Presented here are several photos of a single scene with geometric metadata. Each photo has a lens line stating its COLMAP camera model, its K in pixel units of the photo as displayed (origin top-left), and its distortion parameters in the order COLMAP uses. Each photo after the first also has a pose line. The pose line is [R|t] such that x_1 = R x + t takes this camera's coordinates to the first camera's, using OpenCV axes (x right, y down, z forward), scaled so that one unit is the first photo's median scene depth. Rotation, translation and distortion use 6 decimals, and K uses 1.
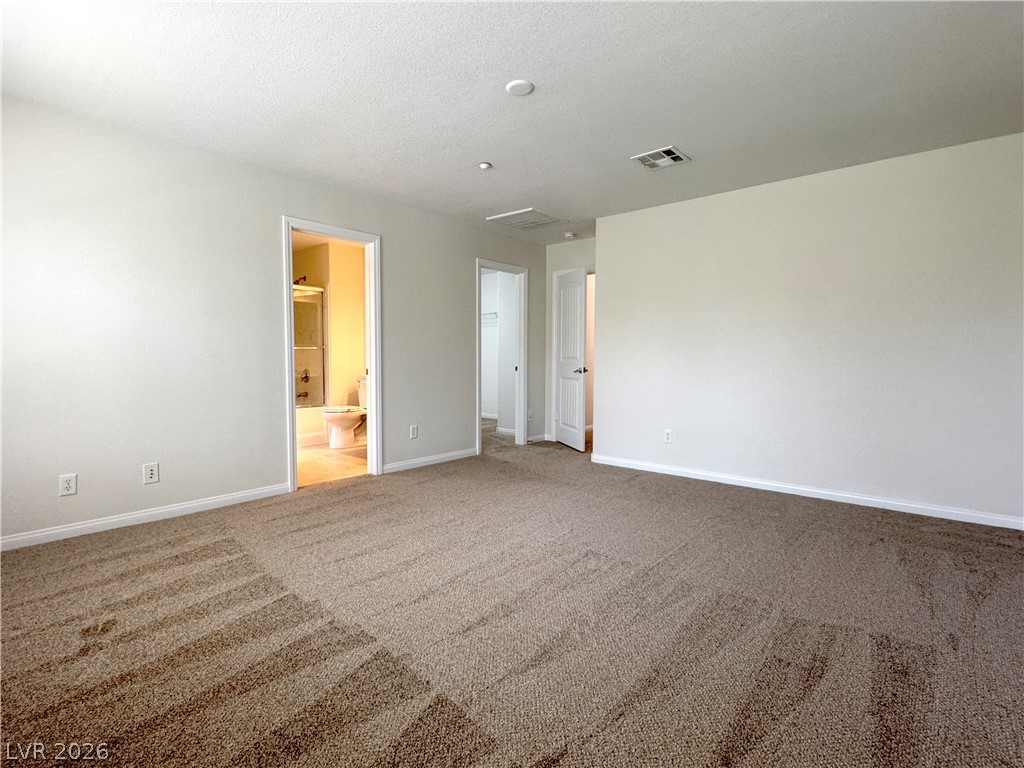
lens RADIAL K [[503.8, 0, 510.2], [0, 503.8, 383.8], [0, 0, 1]] dist [-0.005434, 0.001641]
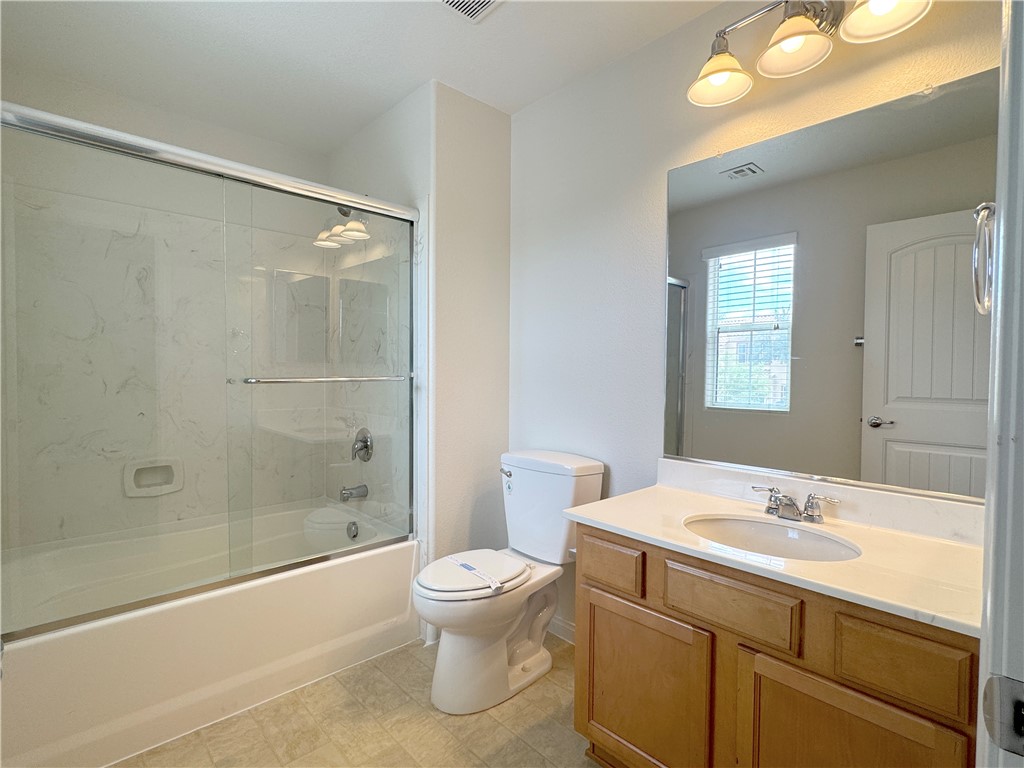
lens RADIAL K [[506.8, 0, 515.8], [0, 506.8, 380.9], [0, 0, 1]] dist [0.001815, 0.000051]
pose [[0.995402, 0.006962, -0.095535, -0.245935], [-0.010165, 0.999401, -0.033078, -0.054305], [0.095247, 0.033897, 0.994876, 0.604217]]
